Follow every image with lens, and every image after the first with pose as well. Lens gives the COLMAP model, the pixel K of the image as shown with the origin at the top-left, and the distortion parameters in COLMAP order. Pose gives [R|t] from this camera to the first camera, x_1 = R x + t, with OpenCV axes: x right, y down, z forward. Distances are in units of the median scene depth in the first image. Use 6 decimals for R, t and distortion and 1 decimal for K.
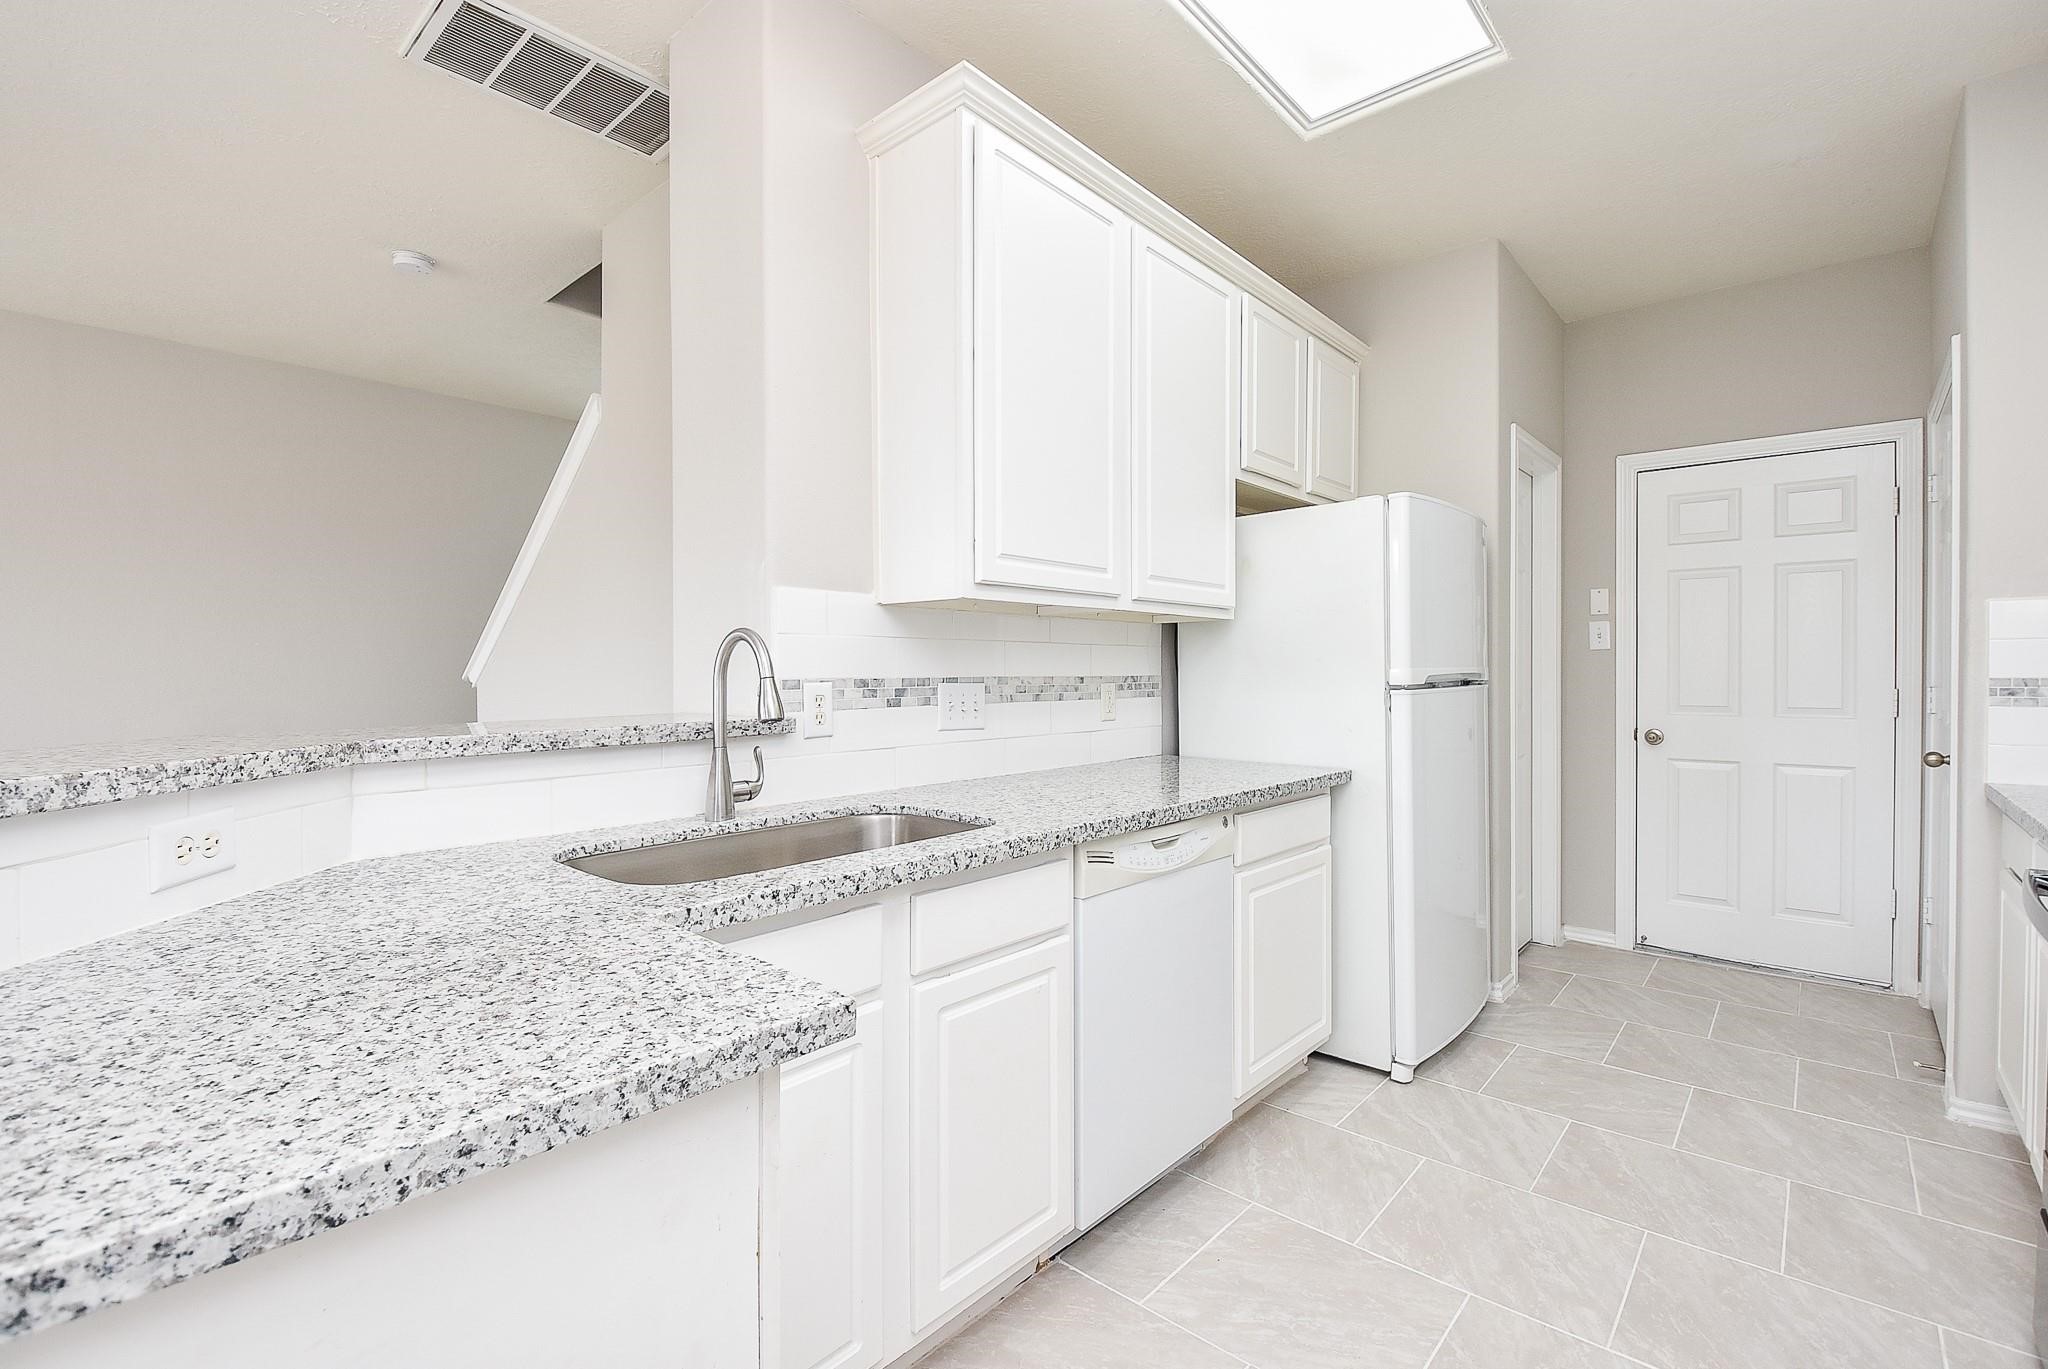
lens RADIAL K [[908.6, 0, 1032.7], [0, 908.6, 667.3], [0, 0, 1]] dist [0.009483, -0.010997]
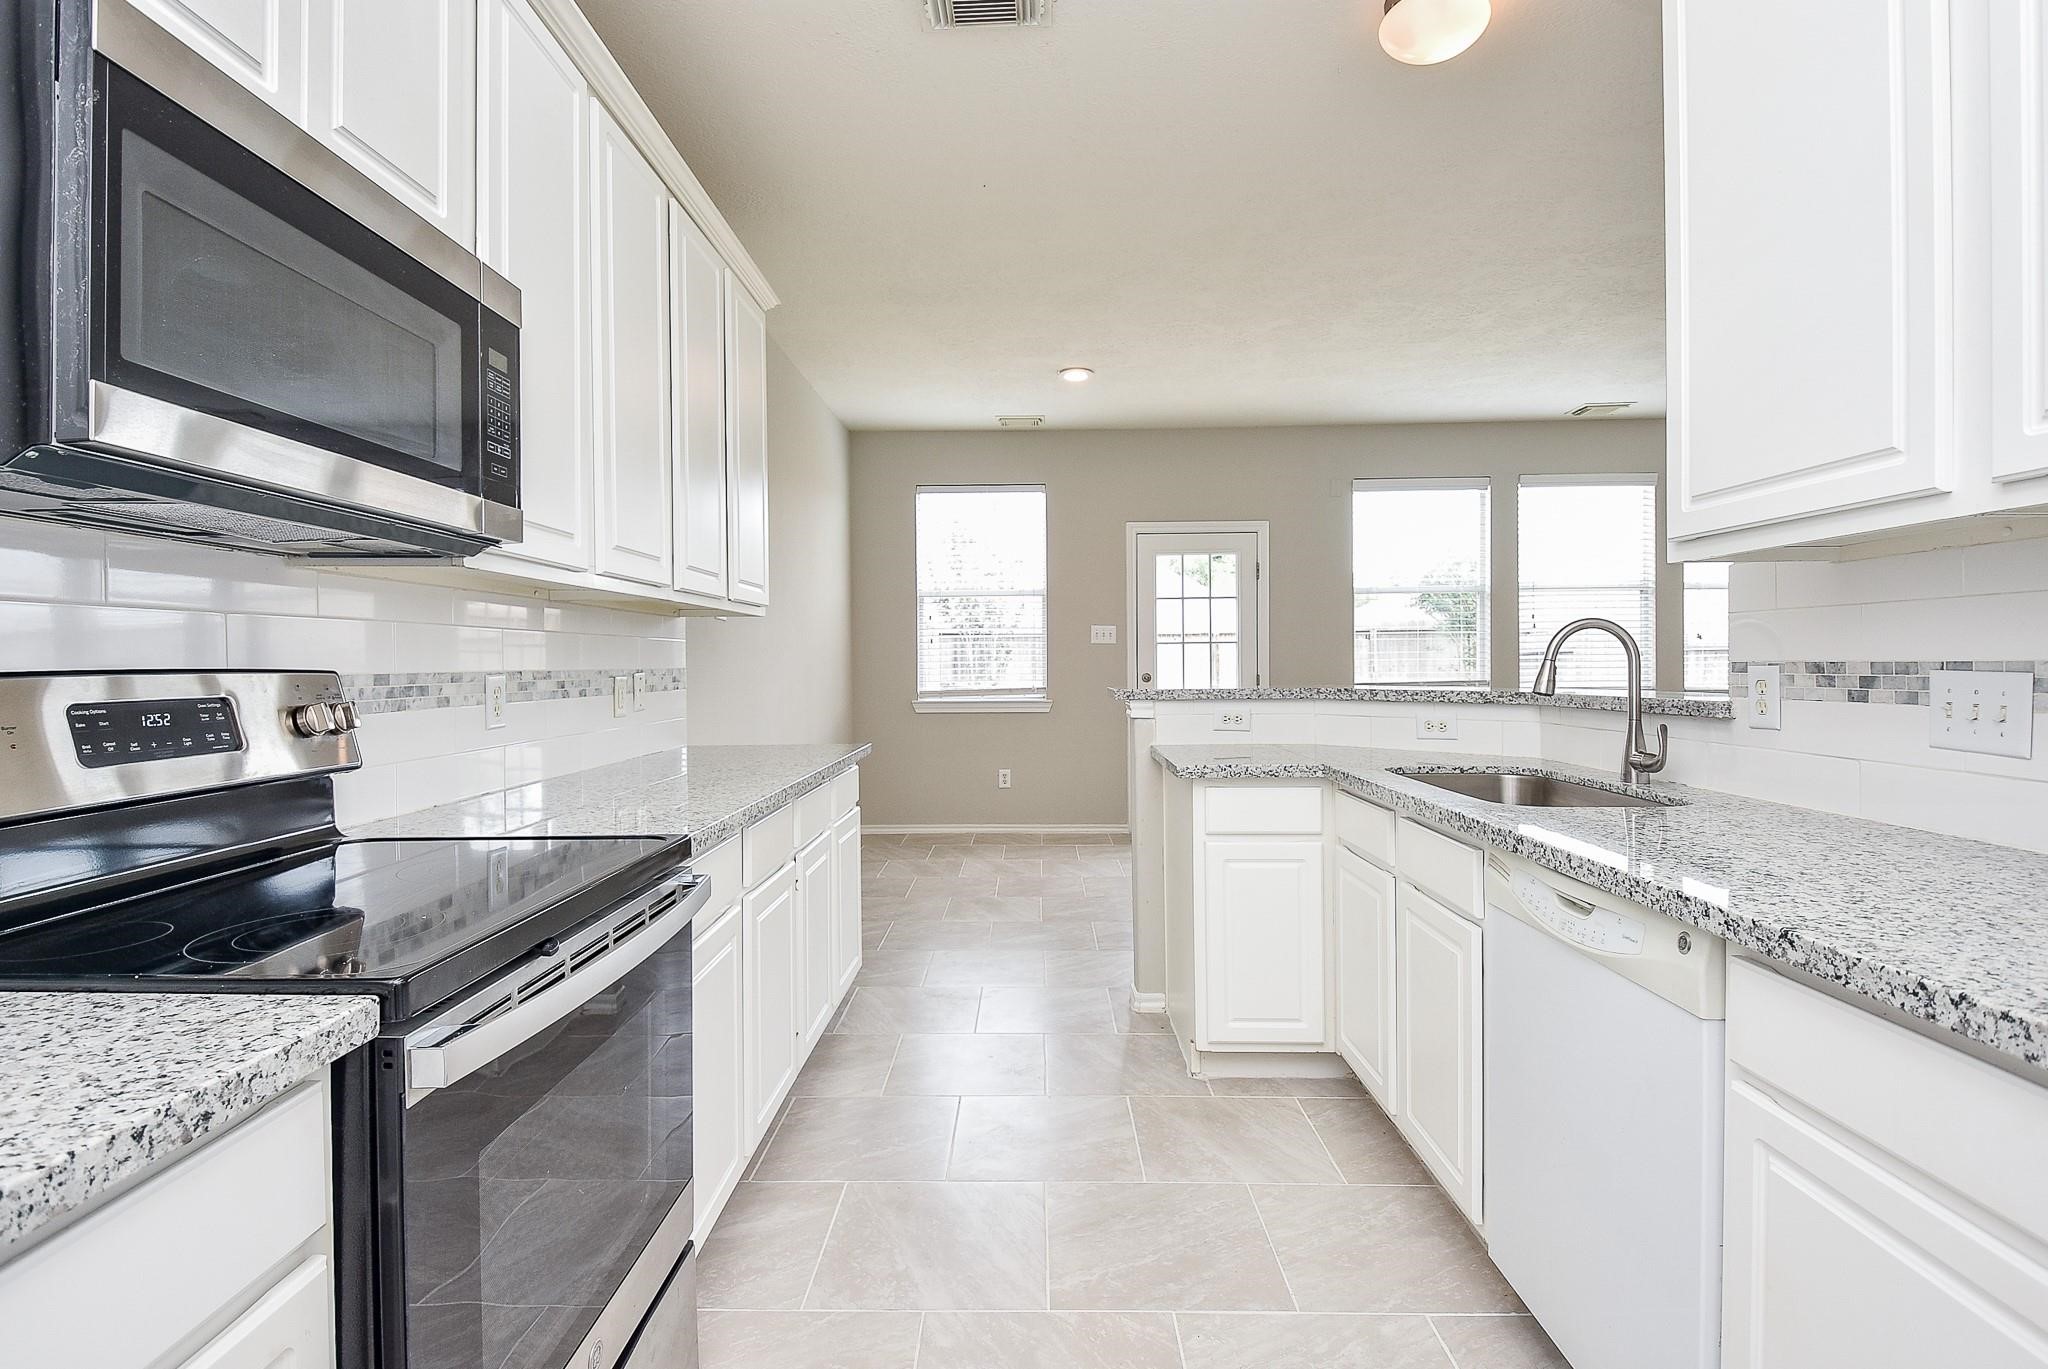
lens RADIAL K [[1033.3, 0, 1020.1], [0, 1033.3, 670.4], [0, 0, 1]] dist [0.000356, 0.000116]
pose [[-0.761870, 0.010382, -0.647647, 0.960811], [0.007163, 0.999945, 0.007604, 0.009073], [0.647690, 0.001154, -0.761903, 1.315837]]
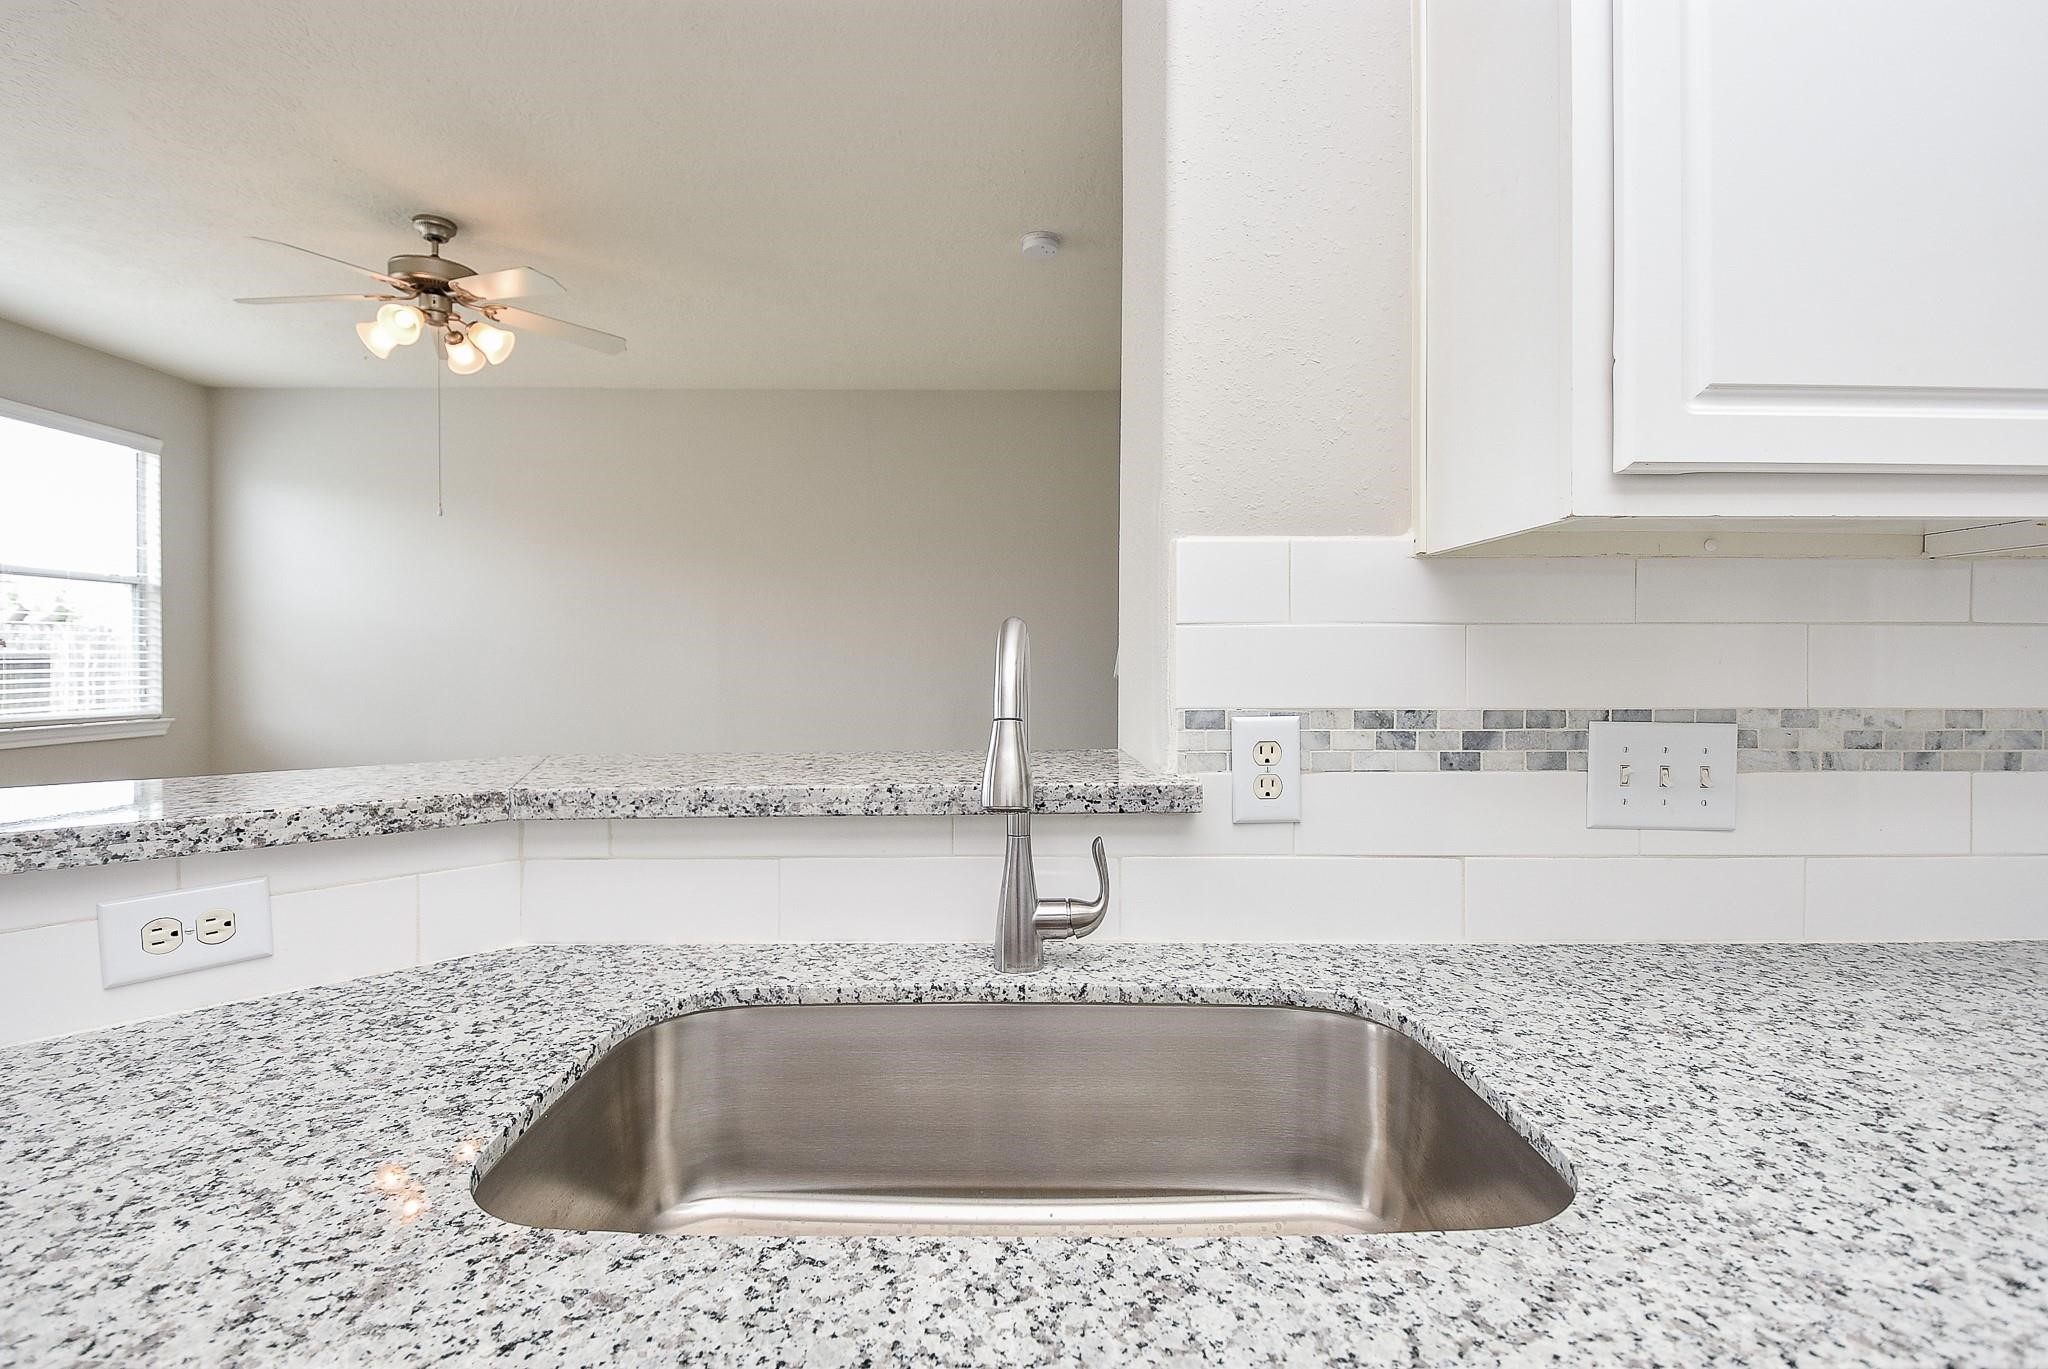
lens RADIAL K [[908.6, 0, 1013.2], [0, 908.6, 671.2], [0, 0, 1]] dist [0.009483, -0.010997]
pose [[0.645818, 0.011952, -0.763398, 0.065108], [0.002372, 0.999841, 0.017660, -0.018701], [0.763488, -0.013216, 0.645687, 0.568902]]
